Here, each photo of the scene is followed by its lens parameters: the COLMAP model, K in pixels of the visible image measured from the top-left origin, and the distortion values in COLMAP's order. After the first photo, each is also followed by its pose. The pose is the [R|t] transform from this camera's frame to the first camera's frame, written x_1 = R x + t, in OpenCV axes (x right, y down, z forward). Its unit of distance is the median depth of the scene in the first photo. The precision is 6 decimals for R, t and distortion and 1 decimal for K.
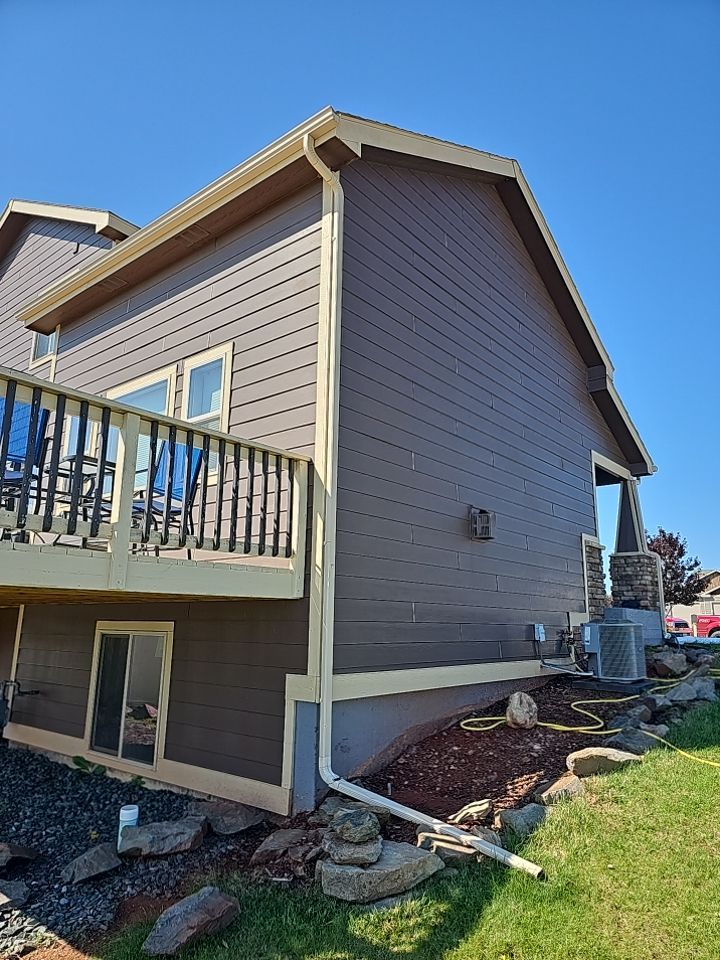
lens RADIAL K [[639.9, 0, 363.8], [0, 639.9, 483.1], [0, 0, 1]] dist [0.015978, -0.008324]
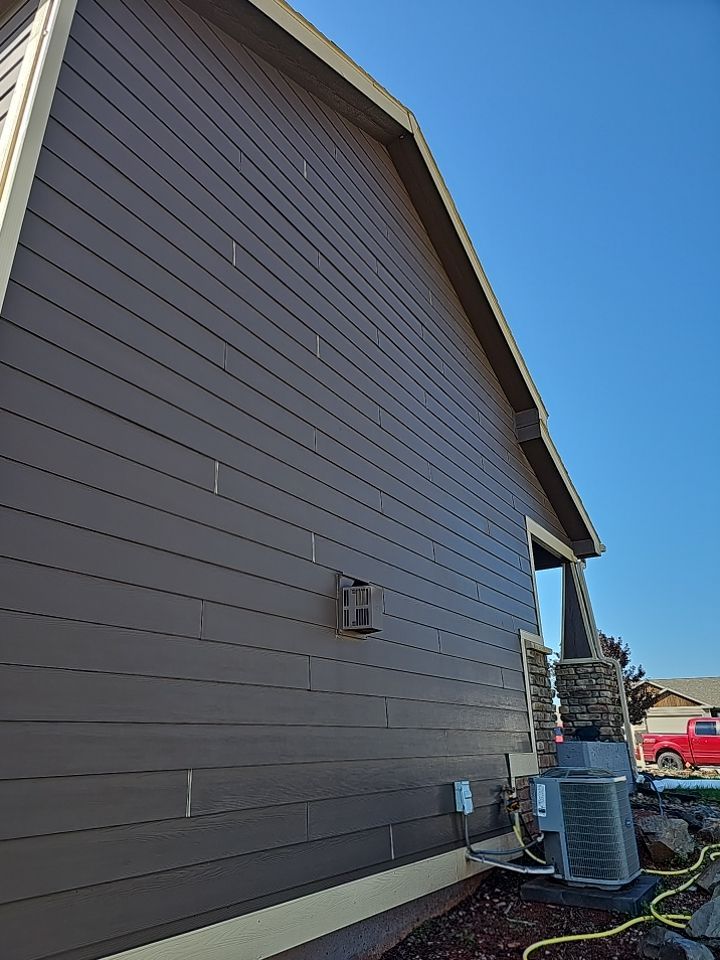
lens RADIAL K [[639.9, 0, 354.1], [0, 639.9, 477.6], [0, 0, 1]] dist [0.015978, -0.008324]
pose [[0.995122, 0.017031, 0.097167, 0.086050], [0.000401, 0.984279, -0.176622, 0.036662], [-0.098647, 0.175800, 0.979471, 0.291476]]
